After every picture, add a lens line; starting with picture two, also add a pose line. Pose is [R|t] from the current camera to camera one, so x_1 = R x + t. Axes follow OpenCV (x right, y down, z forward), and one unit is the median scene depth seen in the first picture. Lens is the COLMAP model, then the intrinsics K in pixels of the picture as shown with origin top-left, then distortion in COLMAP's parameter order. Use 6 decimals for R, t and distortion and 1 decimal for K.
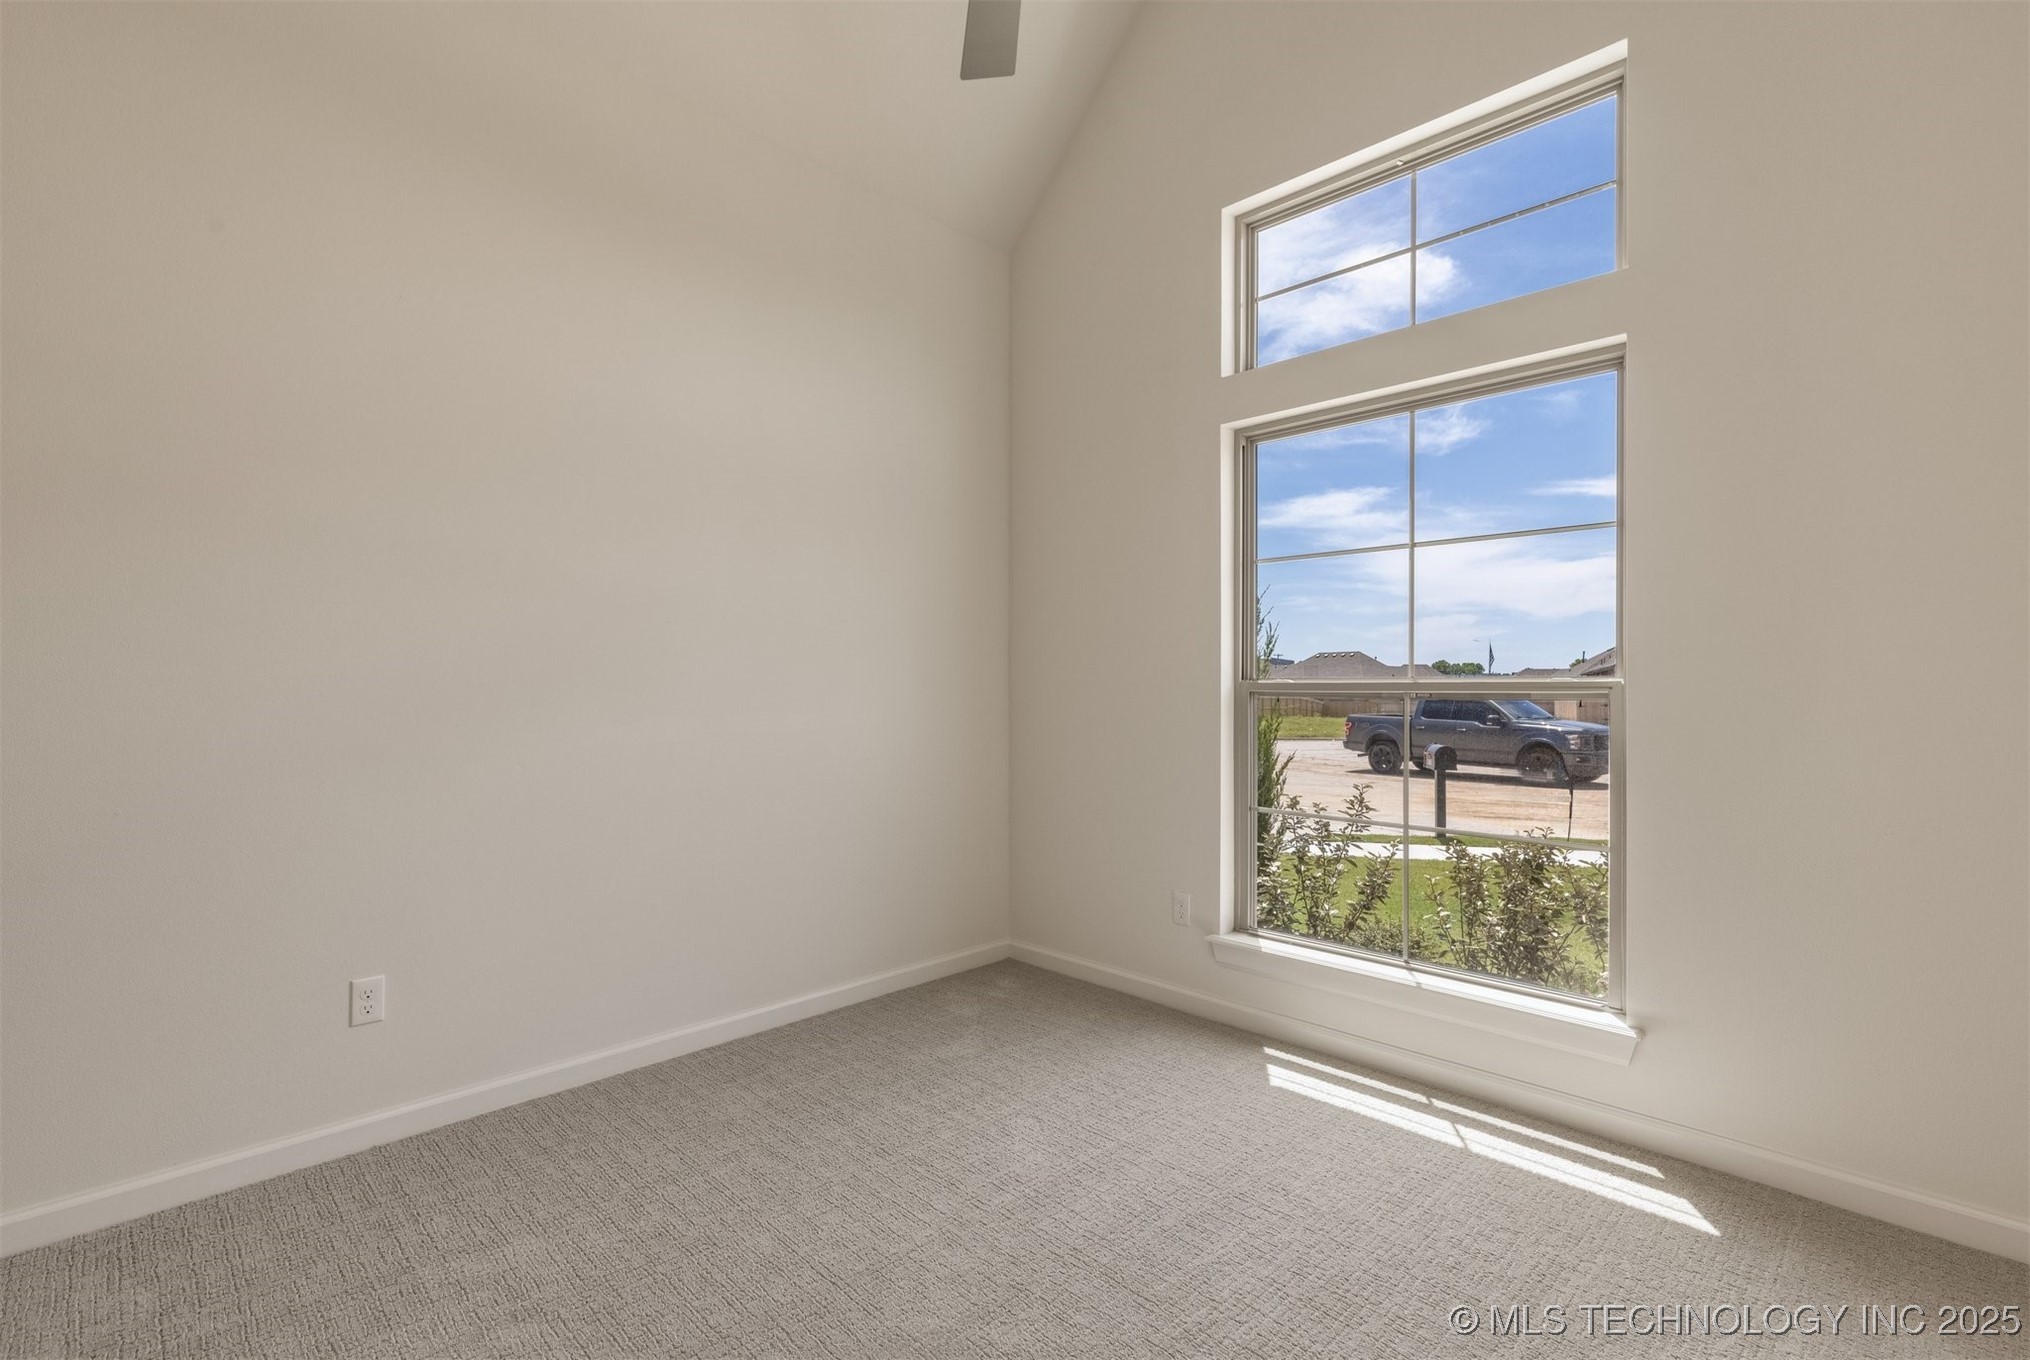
lens RADIAL K [[906.7, 0, 1016.6], [0, 906.7, 692.2], [0, 0, 1]] dist [0.003172, -0.000492]
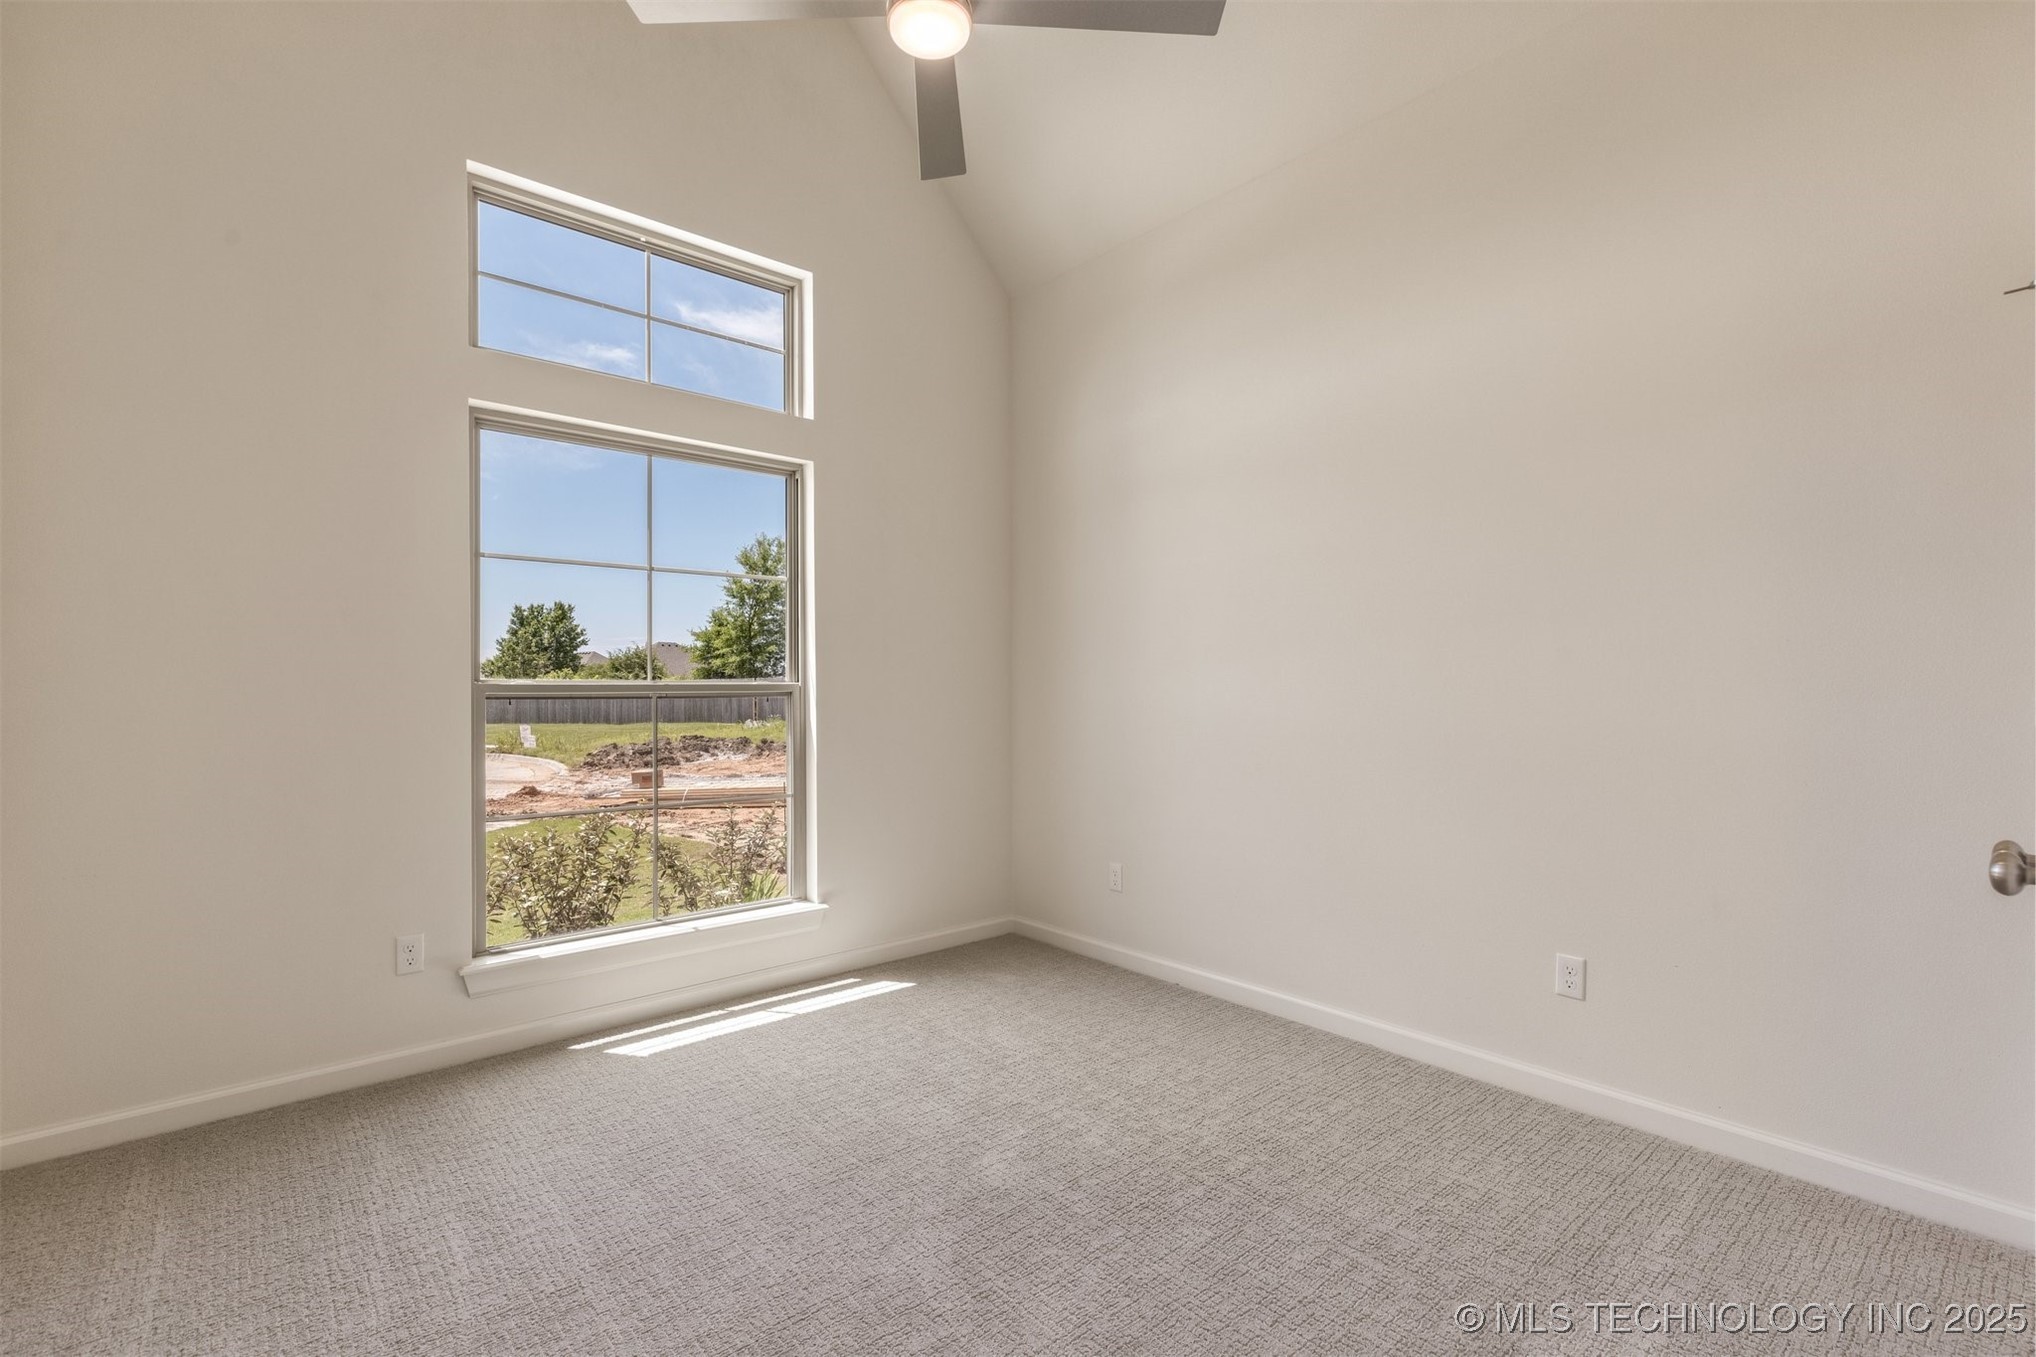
lens RADIAL K [[909.4, 0, 1019.6], [0, 909.4, 690.7], [0, 0, 1]] dist [0.003172, -0.000492]
pose [[0.078432, -0.014790, 0.996810, -0.790150], [-0.001273, 0.999888, 0.014936, -0.025024], [-0.996919, -0.002440, 0.078405, 0.477530]]
